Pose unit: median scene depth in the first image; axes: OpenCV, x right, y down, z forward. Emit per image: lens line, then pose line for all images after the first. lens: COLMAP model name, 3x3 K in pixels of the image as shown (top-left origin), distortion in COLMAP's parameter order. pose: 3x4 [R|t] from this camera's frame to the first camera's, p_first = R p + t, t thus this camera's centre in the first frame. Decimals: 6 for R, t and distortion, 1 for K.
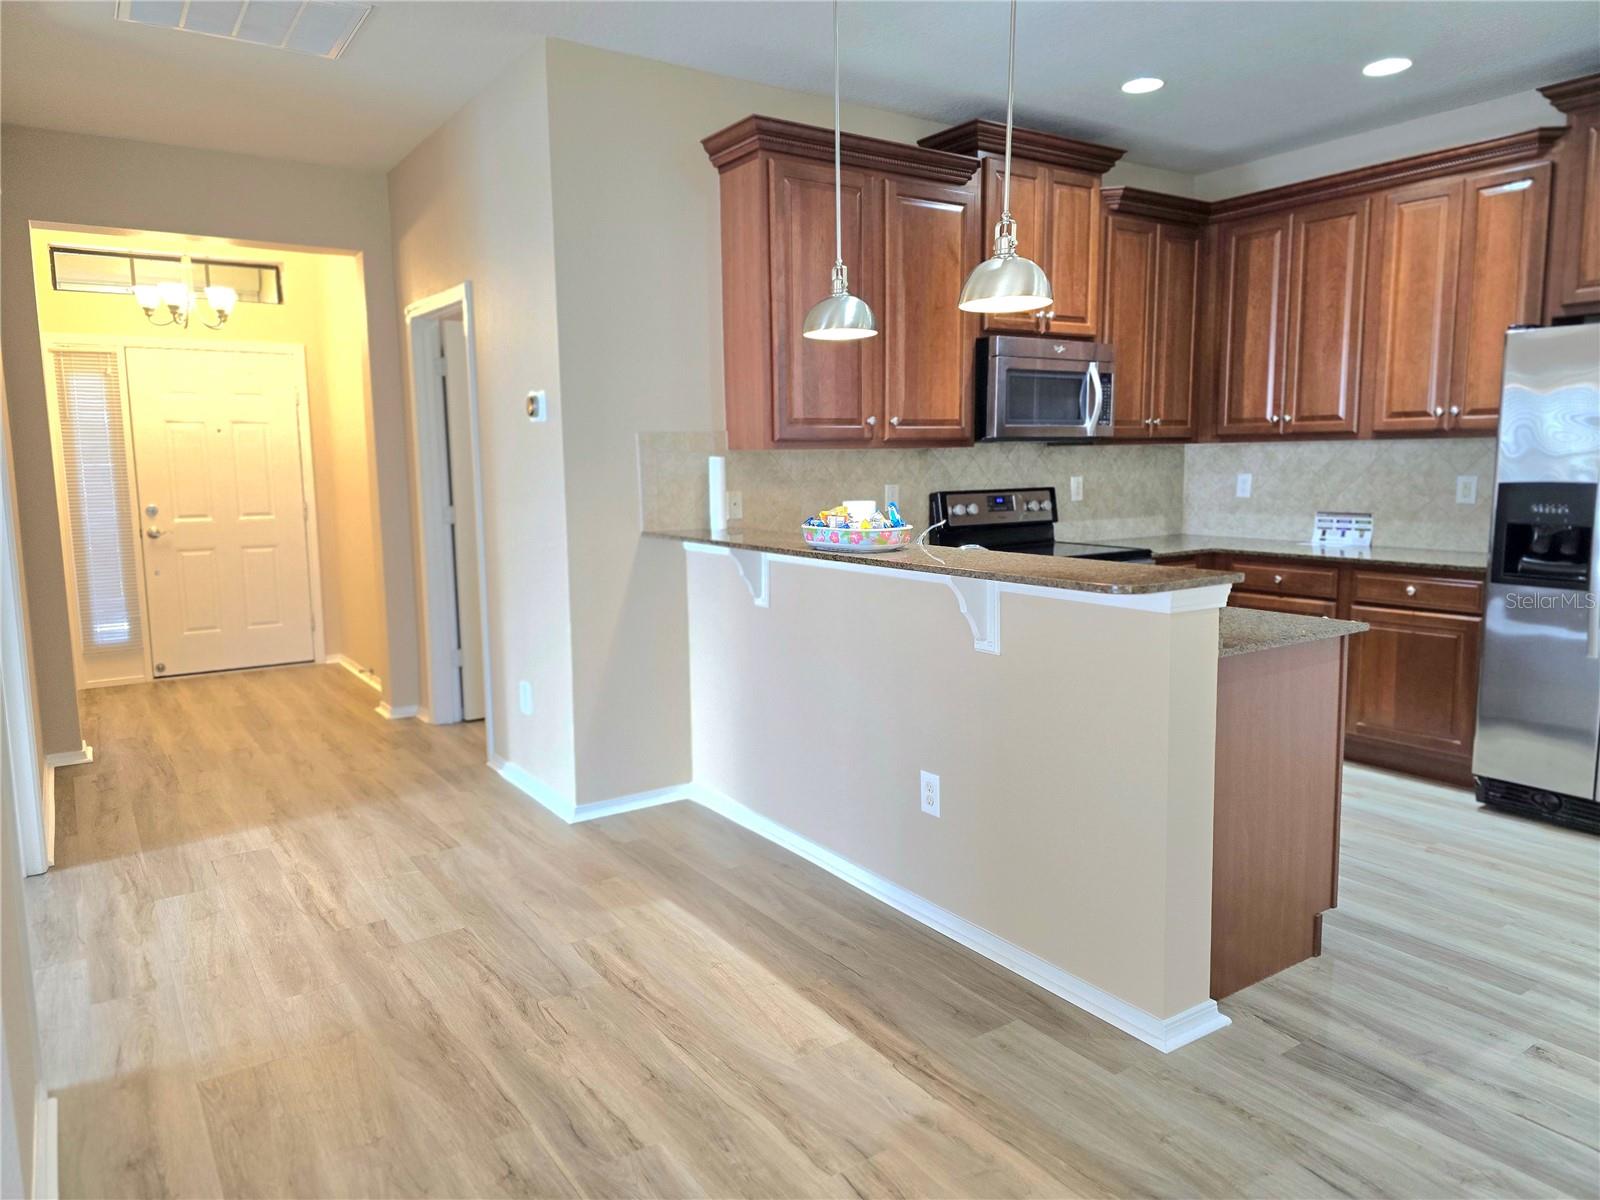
lens RADIAL K [[1078.7, 0, 813.4], [0, 1078.7, 591.3], [0, 0, 1]] dist [0.073736, -0.071103]
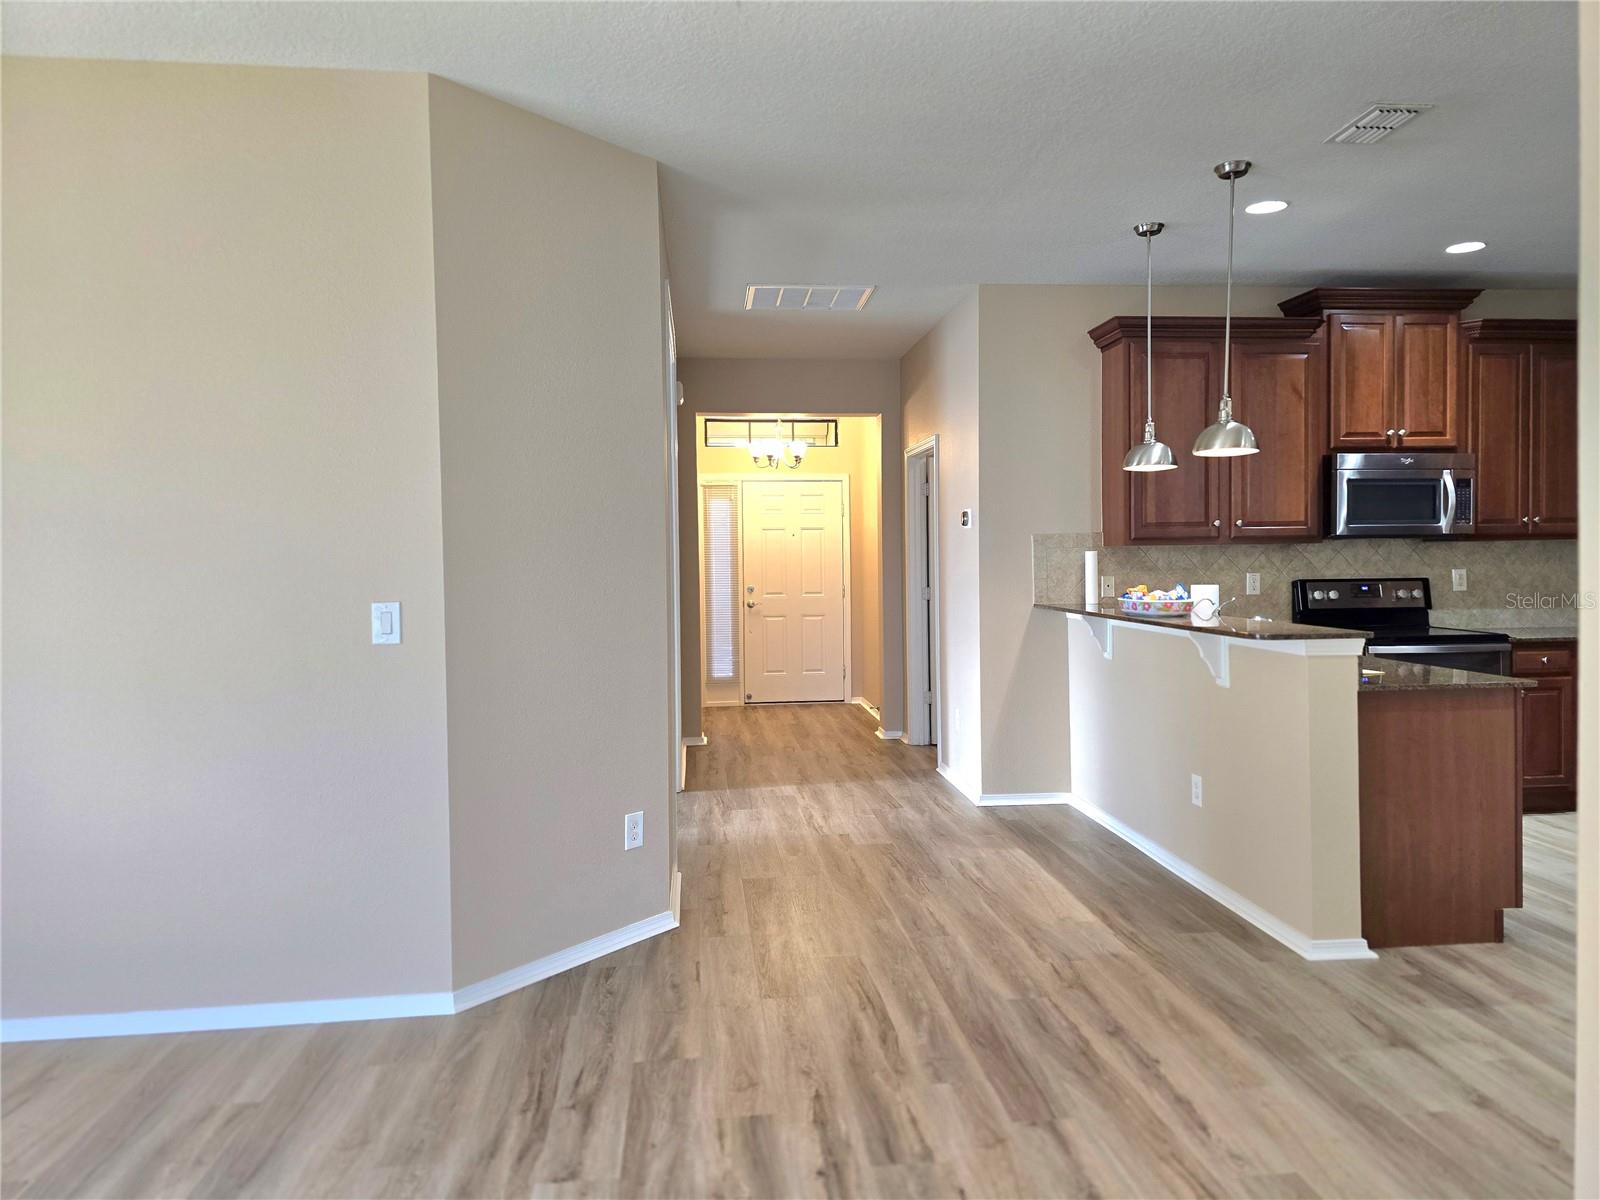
lens RADIAL K [[1078.7, 0, 813.4], [0, 1078.7, 591.3], [0, 0, 1]] dist [0.073736, -0.071103]
pose [[0.881386, 0.017535, -0.472071, 0.248949], [-0.058180, 0.995732, -0.071639, 0.045470], [0.468800, 0.090607, 0.878645, -0.373181]]
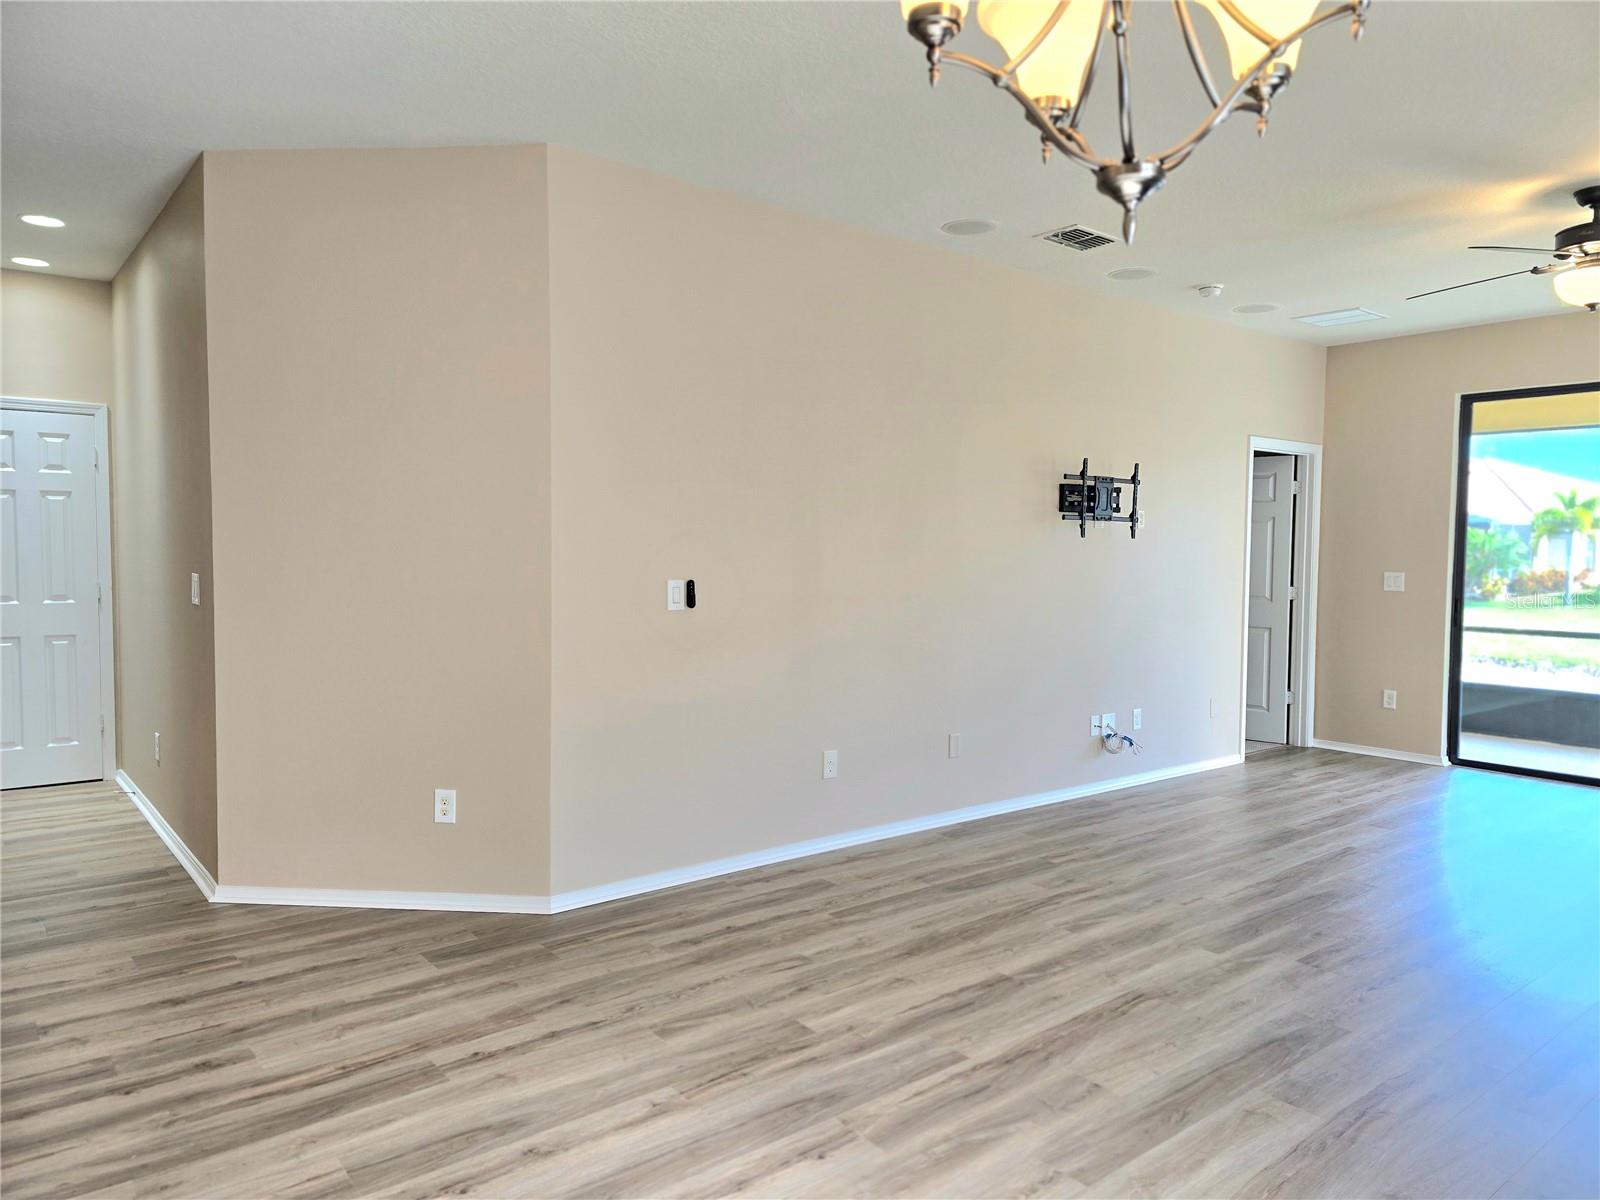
lens RADIAL K [[1072.1, 0, 800.0], [0, 1072.1, 600.0], [0, 0, 1]] dist [0.024516, -0.003327]
pose [[-0.063906, -0.034135, 0.997372, -0.669280], [0.118575, 0.992075, 0.041552, 0.040567], [-0.990886, 0.120919, -0.059352, -0.227685]]
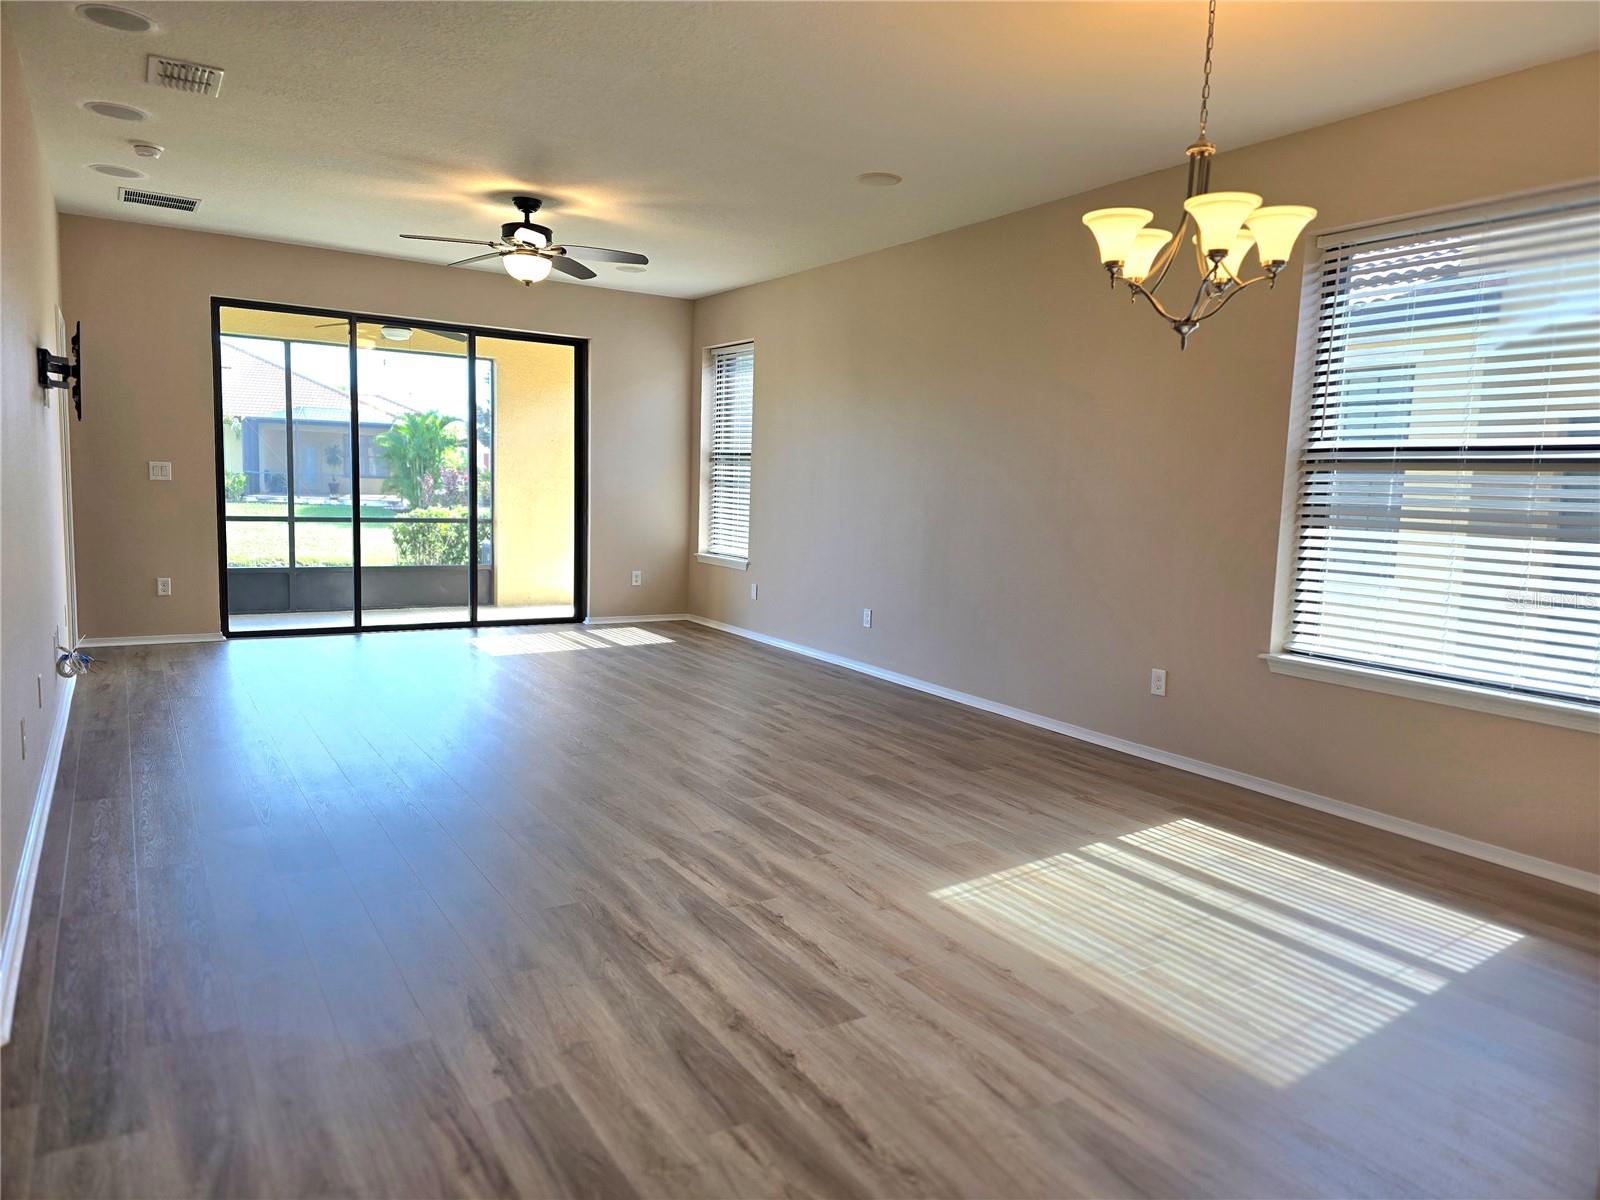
lens RADIAL K [[1073.9, 0, 831.9], [0, 1073.9, 600.3], [0, 0, 1]] dist [0.073900, -0.084056]
pose [[-0.999268, -0.027324, 0.026789, -0.158407], [-0.020276, 0.971809, 0.234897, -0.037809], [-0.032452, 0.234182, -0.971651, 0.452002]]
